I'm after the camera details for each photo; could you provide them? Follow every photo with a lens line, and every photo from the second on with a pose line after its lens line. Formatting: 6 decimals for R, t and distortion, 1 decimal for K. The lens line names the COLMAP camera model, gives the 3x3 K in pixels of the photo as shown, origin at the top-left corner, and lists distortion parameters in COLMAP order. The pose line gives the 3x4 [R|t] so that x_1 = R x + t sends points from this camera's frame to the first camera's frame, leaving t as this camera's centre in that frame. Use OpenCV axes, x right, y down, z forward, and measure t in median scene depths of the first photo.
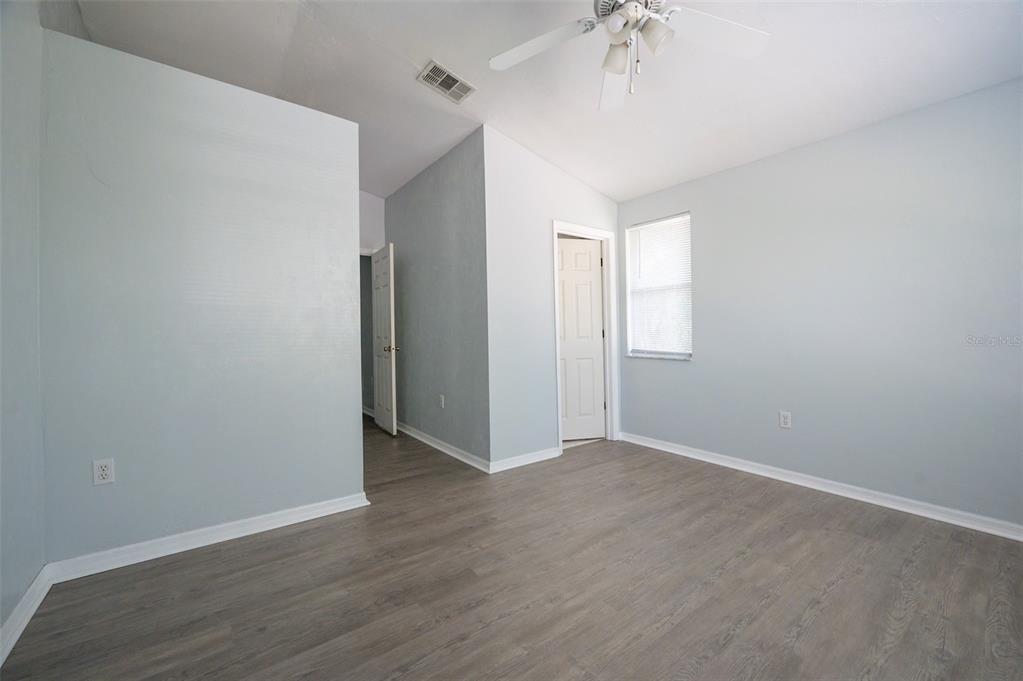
lens RADIAL K [[401.8, 0, 511.5], [0, 401.8, 340.5], [0, 0, 1]] dist [0.000041, -0.000034]
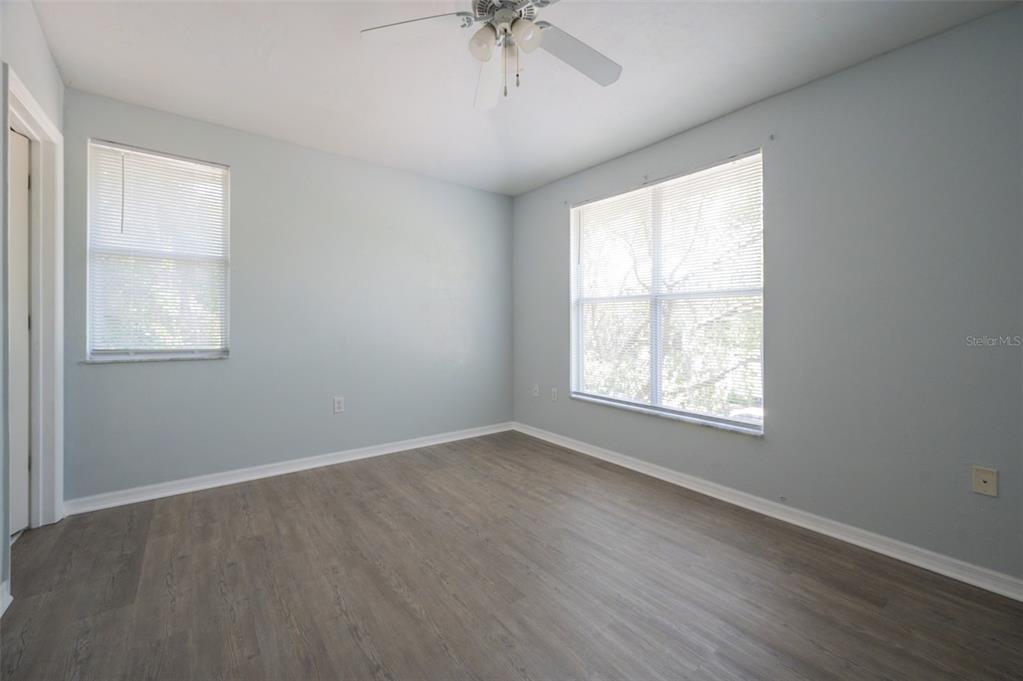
lens RADIAL K [[413.8, 0, 512.6], [0, 413.8, 321.6], [0, 0, 1]] dist [-0.001377, -0.000196]
pose [[-0.012171, 0.007733, 0.999896, -0.422707], [0.010468, 0.999916, -0.007606, -0.010397], [-0.999871, 0.010375, -0.012251, 0.552098]]
